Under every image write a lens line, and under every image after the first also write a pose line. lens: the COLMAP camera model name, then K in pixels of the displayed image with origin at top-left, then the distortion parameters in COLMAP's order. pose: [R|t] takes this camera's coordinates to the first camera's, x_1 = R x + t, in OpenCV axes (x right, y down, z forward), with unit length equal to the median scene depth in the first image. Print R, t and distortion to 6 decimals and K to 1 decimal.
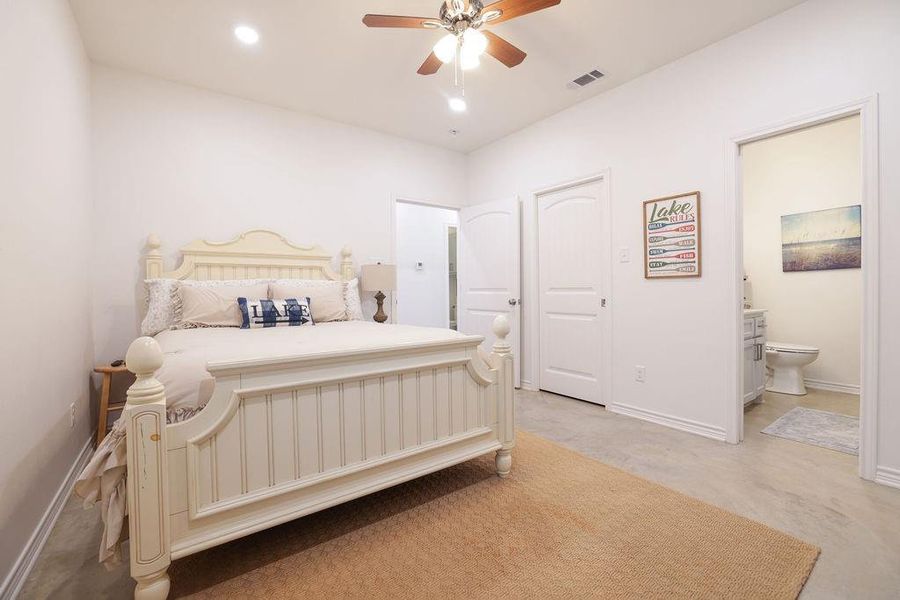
lens RADIAL K [[387.9, 0, 450.8], [0, 387.9, 294.3], [0, 0, 1]] dist [-0.044755, 0.016164]
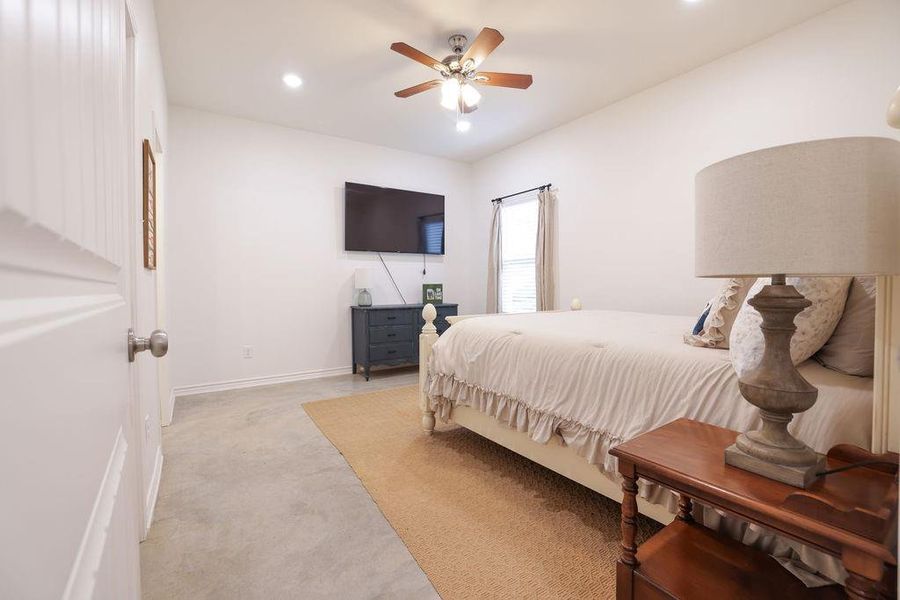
lens RADIAL K [[387.9, 0, 450.8], [0, 387.9, 294.3], [0, 0, 1]] dist [-0.044755, 0.016164]
pose [[-0.999164, 0.008387, 0.040001, 0.009470], [0.009388, 0.999646, 0.024894, -0.009098], [-0.039778, 0.025249, -0.998890, 1.897010]]
